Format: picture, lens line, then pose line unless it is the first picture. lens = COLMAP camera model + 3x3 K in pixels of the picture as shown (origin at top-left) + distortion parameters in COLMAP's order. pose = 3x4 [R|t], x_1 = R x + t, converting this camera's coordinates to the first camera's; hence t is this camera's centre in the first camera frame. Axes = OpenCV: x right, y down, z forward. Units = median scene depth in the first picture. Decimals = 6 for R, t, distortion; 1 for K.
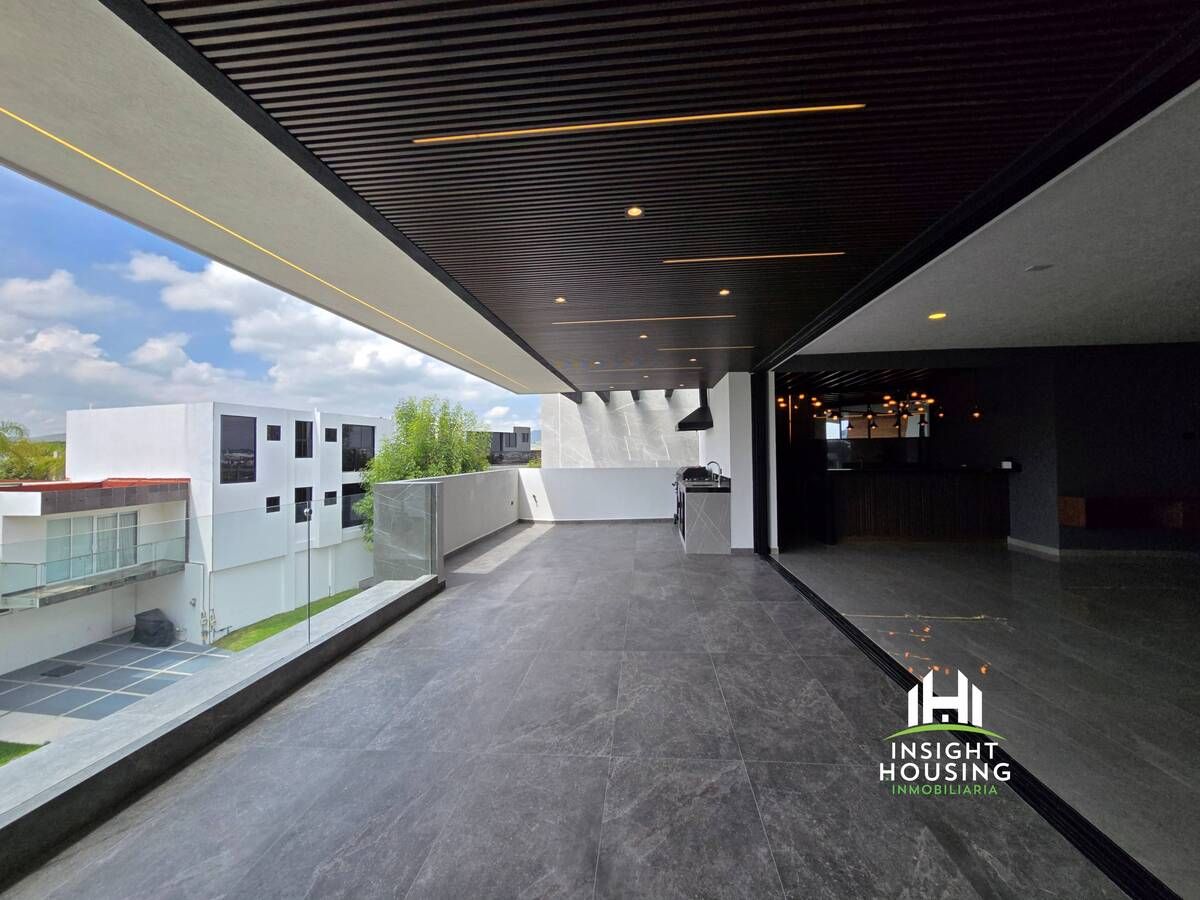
lens RADIAL K [[491.3, 0, 599.6], [0, 491.3, 438.8], [0, 0, 1]] dist [-0.005372, 0.001274]
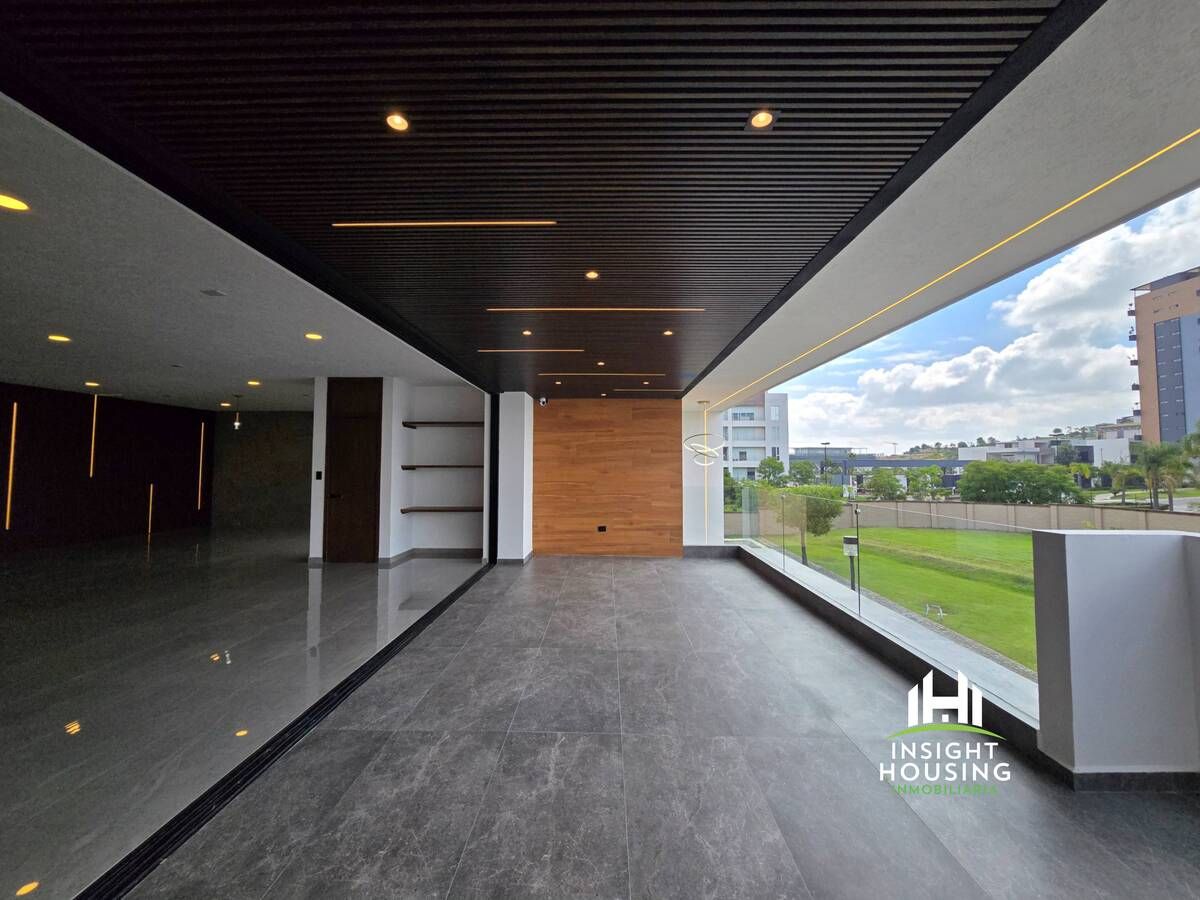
lens RADIAL K [[491.3, 0, 604.6], [0, 491.3, 441.5], [0, 0, 1]] dist [-0.005372, 0.001274]
pose [[-0.995764, 0.003407, -0.091885, 0.164460], [0.010495, 0.996994, -0.076765, 0.050473], [0.091347, -0.077405, -0.992806, 1.999907]]
